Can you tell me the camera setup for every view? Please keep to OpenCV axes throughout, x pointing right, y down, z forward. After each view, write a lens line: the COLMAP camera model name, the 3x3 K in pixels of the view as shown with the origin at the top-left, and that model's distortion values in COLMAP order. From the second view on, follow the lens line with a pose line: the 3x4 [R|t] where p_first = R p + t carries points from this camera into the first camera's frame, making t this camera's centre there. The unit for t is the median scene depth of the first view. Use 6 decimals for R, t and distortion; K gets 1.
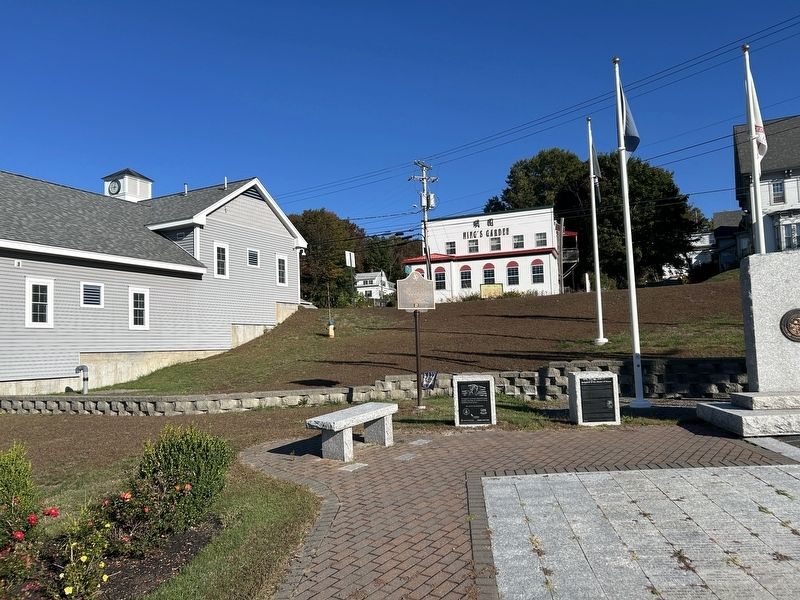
lens RADIAL K [[600.9, 0, 400.0], [0, 600.9, 300.0], [0, 0, 1]] dist [0.053777, -0.056890]
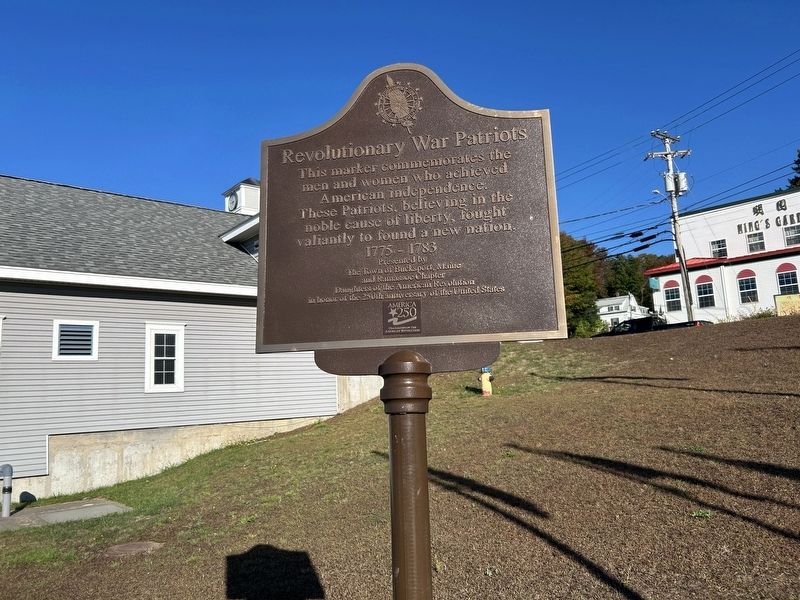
lens RADIAL K [[600.9, 0, 400.0], [0, 600.9, 300.0], [0, 0, 1]] dist [0.053777, -0.056890]
pose [[0.916189, -0.071842, -0.394254, 0.019533], [0.049181, 0.996520, -0.067298, 0.003565], [0.397717, 0.042268, 0.916534, 0.216222]]
